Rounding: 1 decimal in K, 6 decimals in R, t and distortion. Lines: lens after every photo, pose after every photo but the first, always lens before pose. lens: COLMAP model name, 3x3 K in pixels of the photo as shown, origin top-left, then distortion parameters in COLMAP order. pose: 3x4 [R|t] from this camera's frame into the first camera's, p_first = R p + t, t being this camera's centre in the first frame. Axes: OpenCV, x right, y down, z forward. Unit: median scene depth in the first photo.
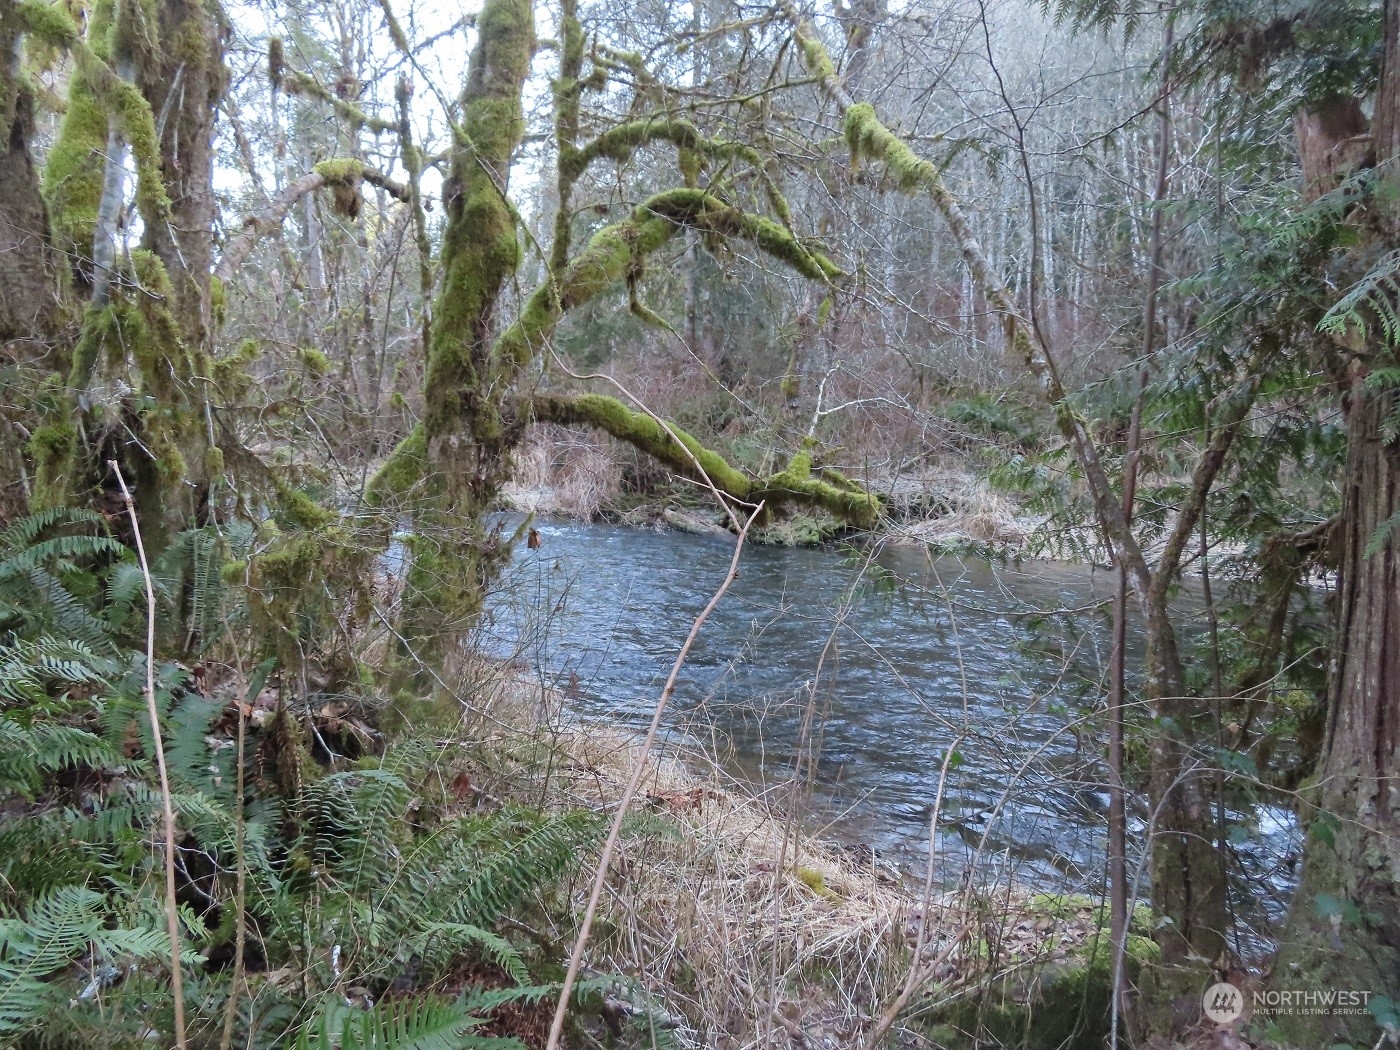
lens RADIAL K [[1009.5, 0, 700.0], [0, 1009.5, 525.0], [0, 0, 1]] dist [0.002325, 0.002185]
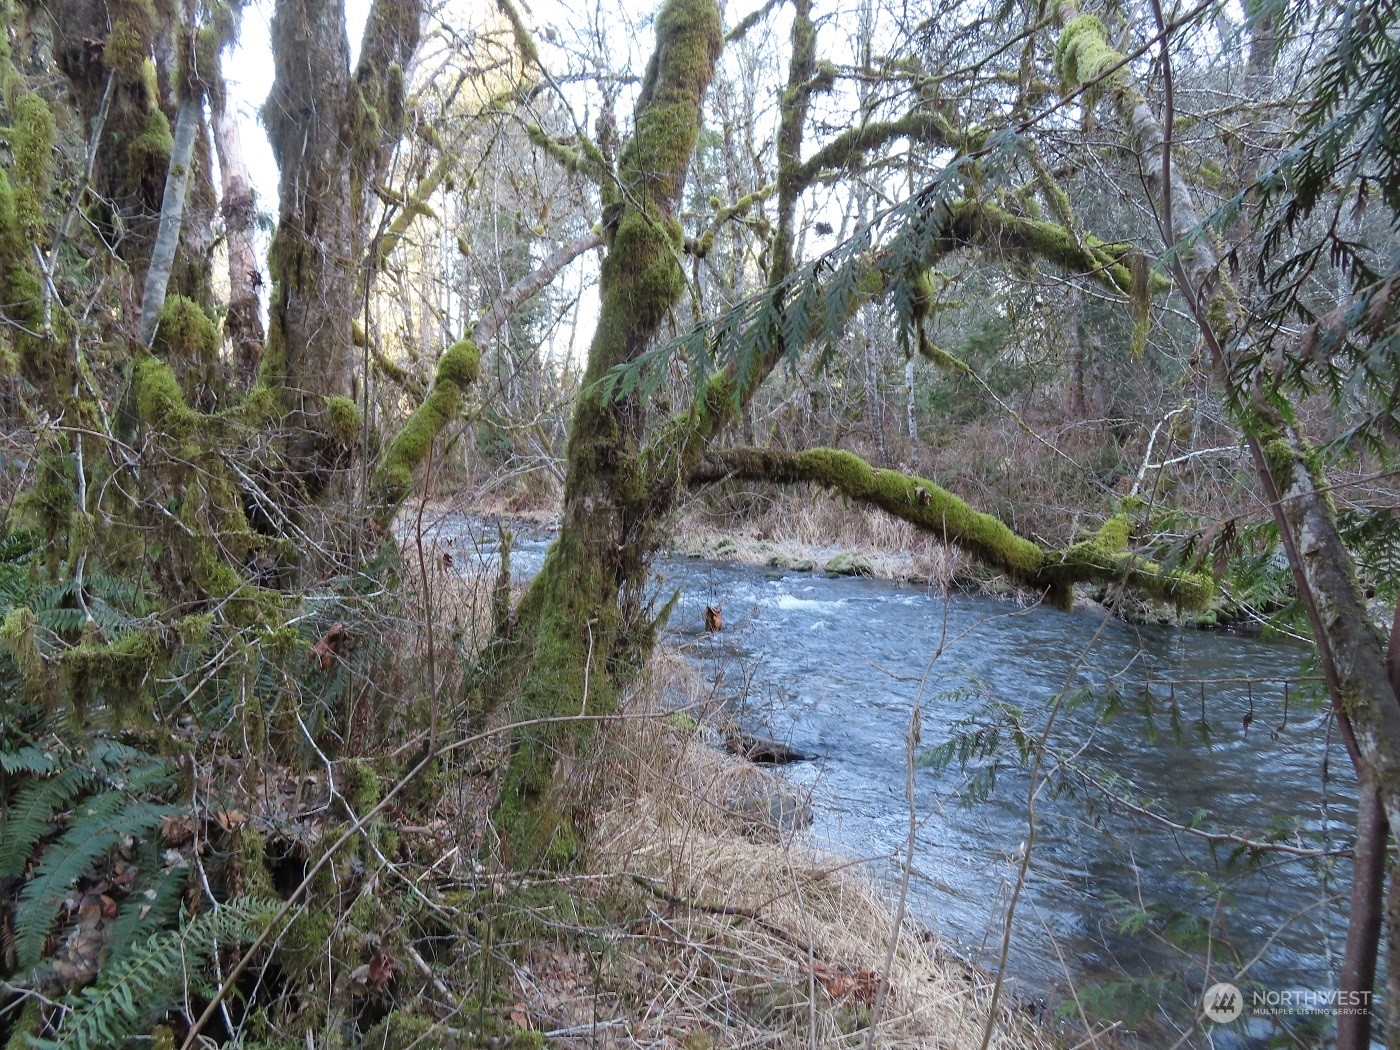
lens RADIAL K [[1009.5, 0, 700.0], [0, 1009.5, 525.0], [0, 0, 1]] dist [0.002325, 0.002185]
pose [[0.921781, 0.004310, -0.387688, 0.126450], [-0.027974, 0.998071, -0.055416, -0.015506], [0.386701, 0.061926, 0.920124, 0.189180]]
